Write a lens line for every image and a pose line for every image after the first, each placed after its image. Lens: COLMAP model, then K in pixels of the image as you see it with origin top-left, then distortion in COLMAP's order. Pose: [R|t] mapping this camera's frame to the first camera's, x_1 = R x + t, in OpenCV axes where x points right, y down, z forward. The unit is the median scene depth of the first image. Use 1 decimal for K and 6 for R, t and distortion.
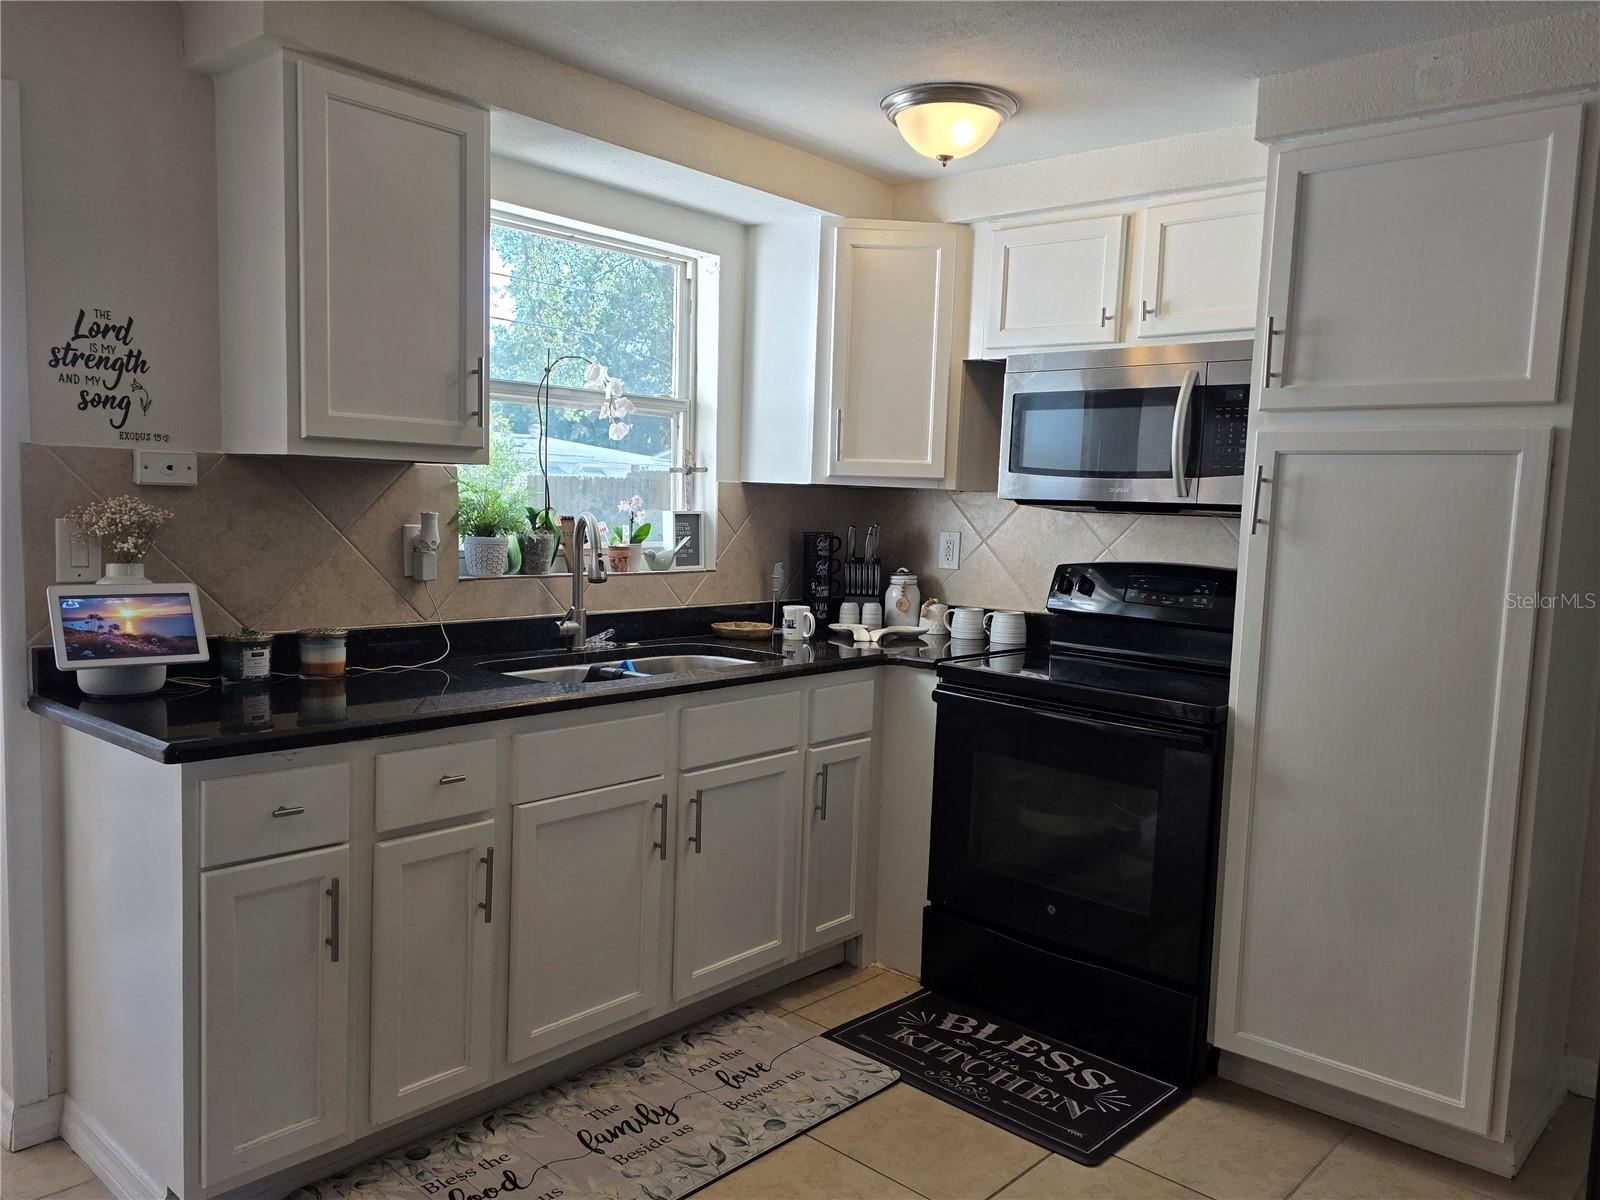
lens RADIAL K [[1209.9, 0, 798.1], [0, 1209.9, 604.5], [0, 0, 1]] dist [0.086542, -0.089897]
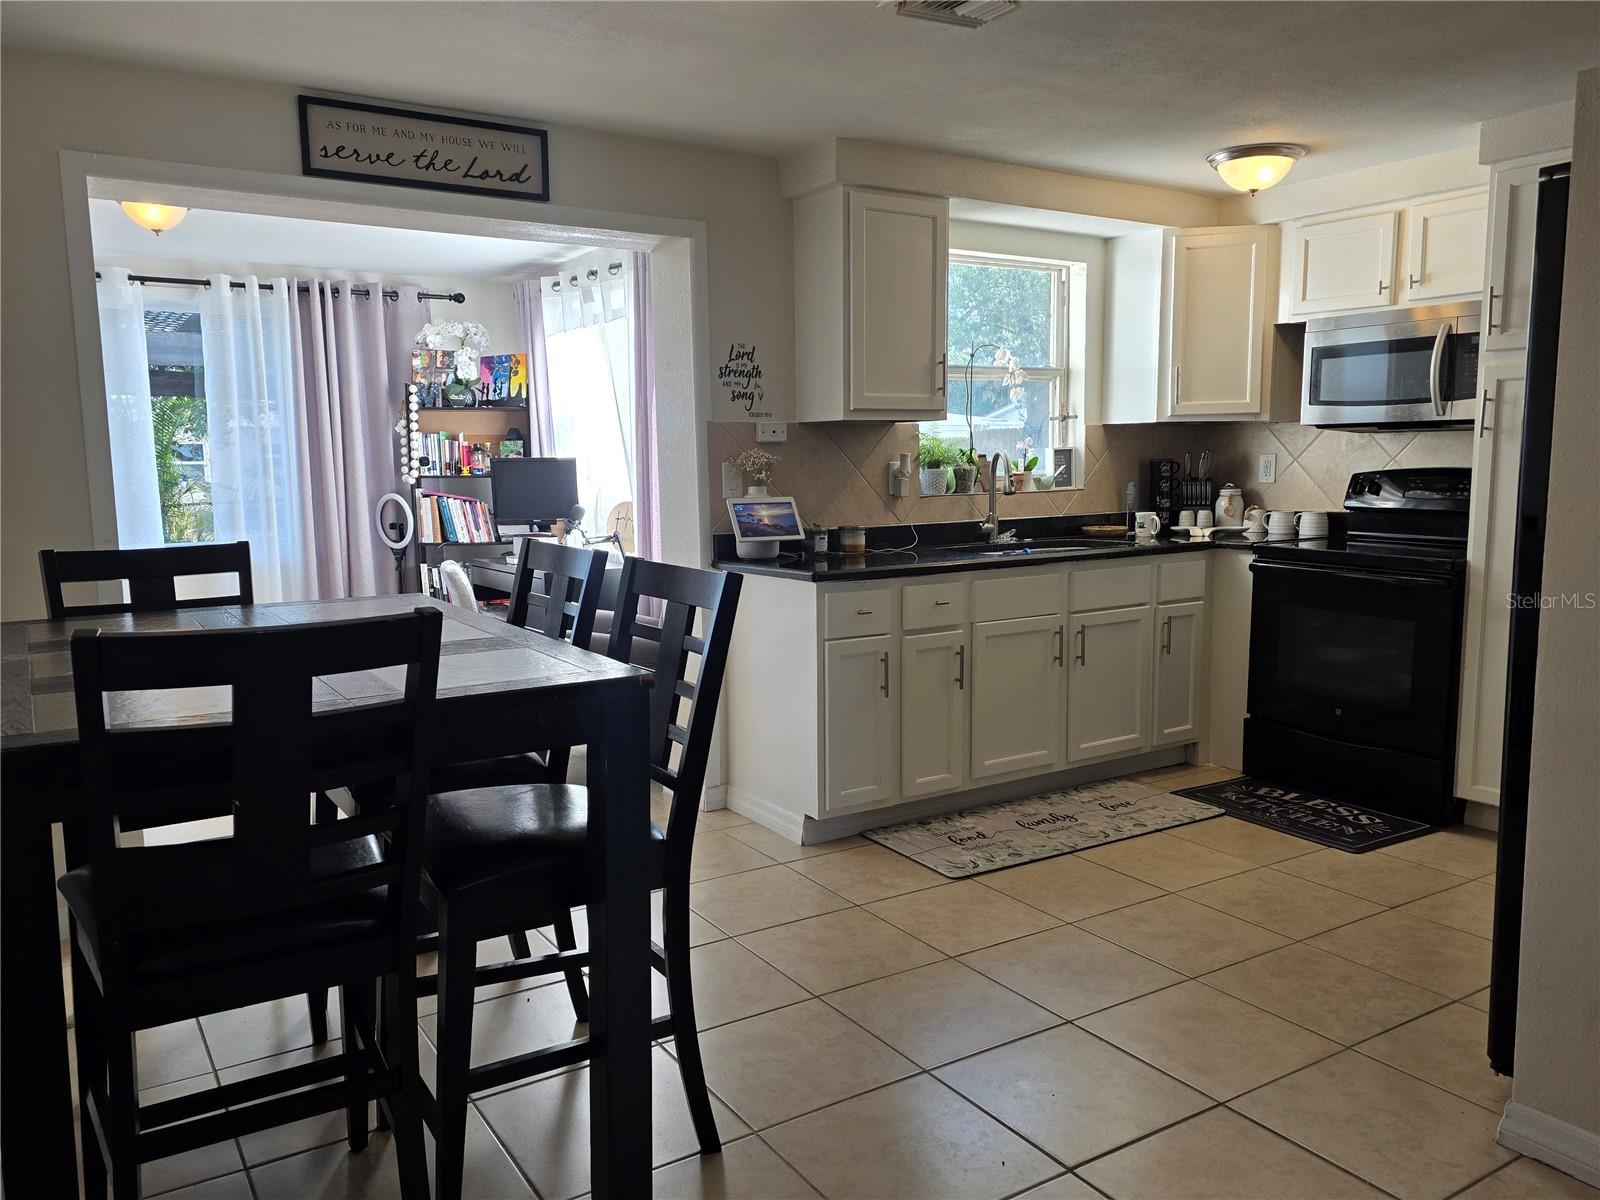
lens RADIAL K [[1209.9, 0, 802.6], [0, 1209.9, 608.0], [0, 0, 1]] dist [0.086542, -0.089897]
pose [[0.965083, -0.012037, -0.261666, -0.021886], [0.020967, 0.999288, 0.031361, 0.077033], [0.261102, -0.035753, 0.964649, -0.589760]]
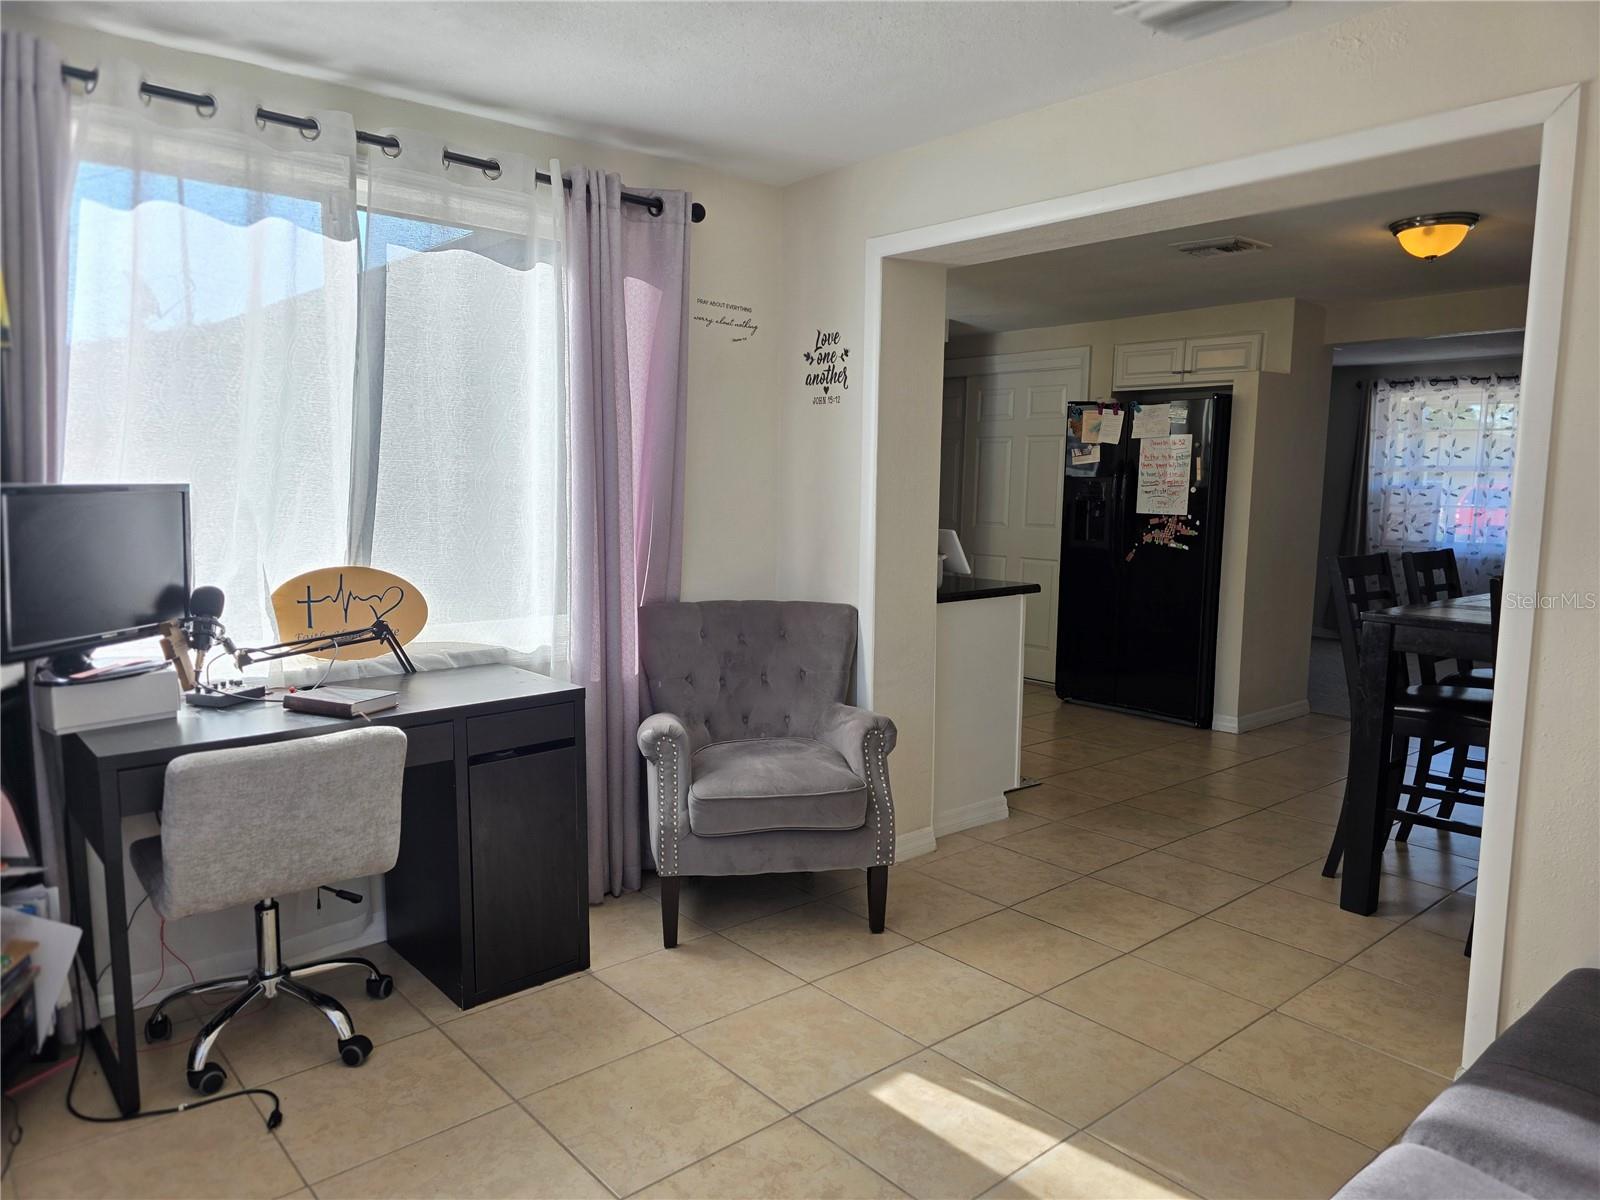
lens RADIAL K [[1088.4, 0, 802.7], [0, 1088.4, 611.2], [0, 0, 1]] dist [0.073934, -0.066454]
pose [[0.117432, -0.153334, 0.981172, -1.875257], [0.080219, 0.986244, 0.144526, -0.125562], [-0.989836, 0.061737, 0.128117, 0.835161]]
